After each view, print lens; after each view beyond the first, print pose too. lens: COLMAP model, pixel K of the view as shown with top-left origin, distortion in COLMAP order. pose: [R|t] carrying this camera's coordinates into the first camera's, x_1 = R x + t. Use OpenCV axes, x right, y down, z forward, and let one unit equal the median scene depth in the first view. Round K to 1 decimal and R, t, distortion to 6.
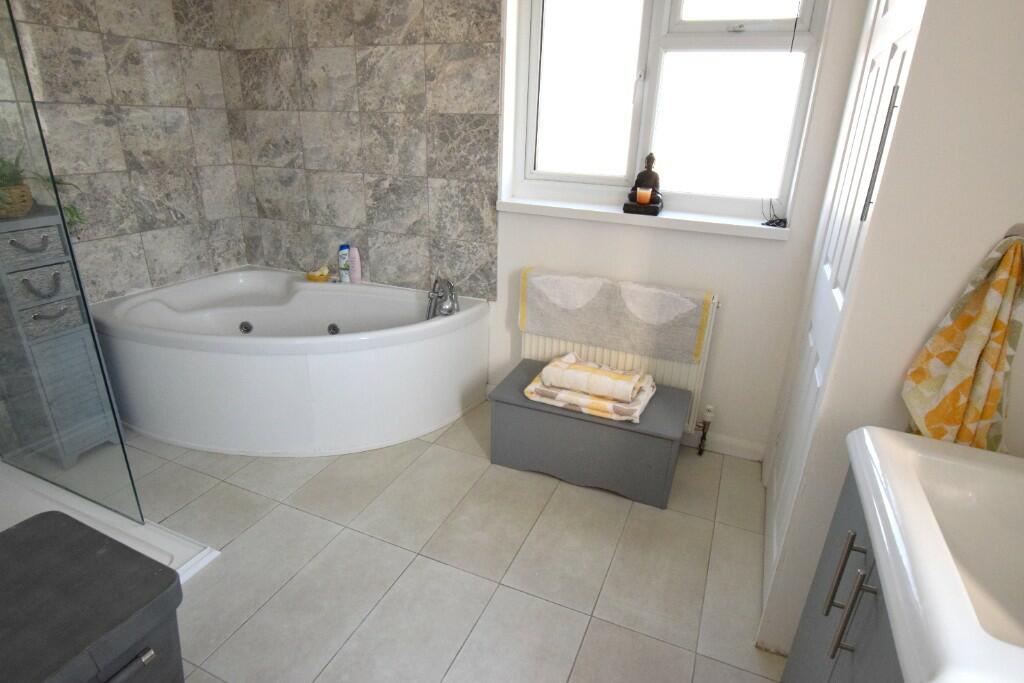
lens RADIAL K [[554.6, 0, 510.0], [0, 554.6, 339.9], [0, 0, 1]] dist [-0.007259, 0.002250]
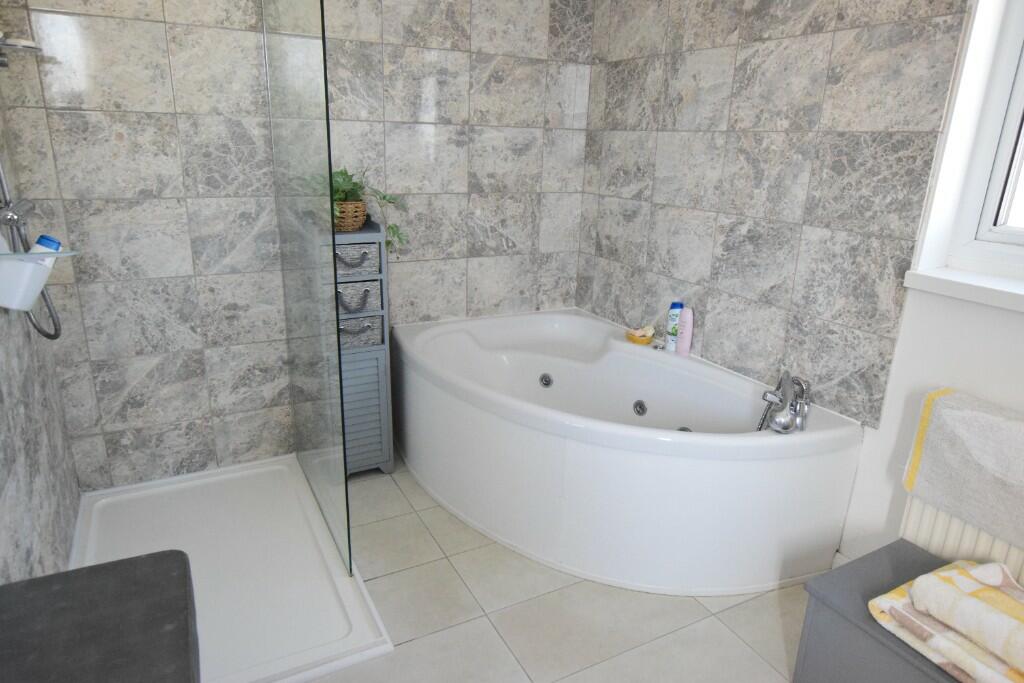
lens RADIAL K [[653.6, 0, 511.4], [0, 653.6, 346.6], [0, 0, 1]] dist [-0.014898, 0.013272]
pose [[0.781256, 0.186707, -0.595634, 0.075165], [-0.237198, 0.971439, -0.006612, -0.061253], [0.577387, 0.146449, 0.803229, 0.184671]]
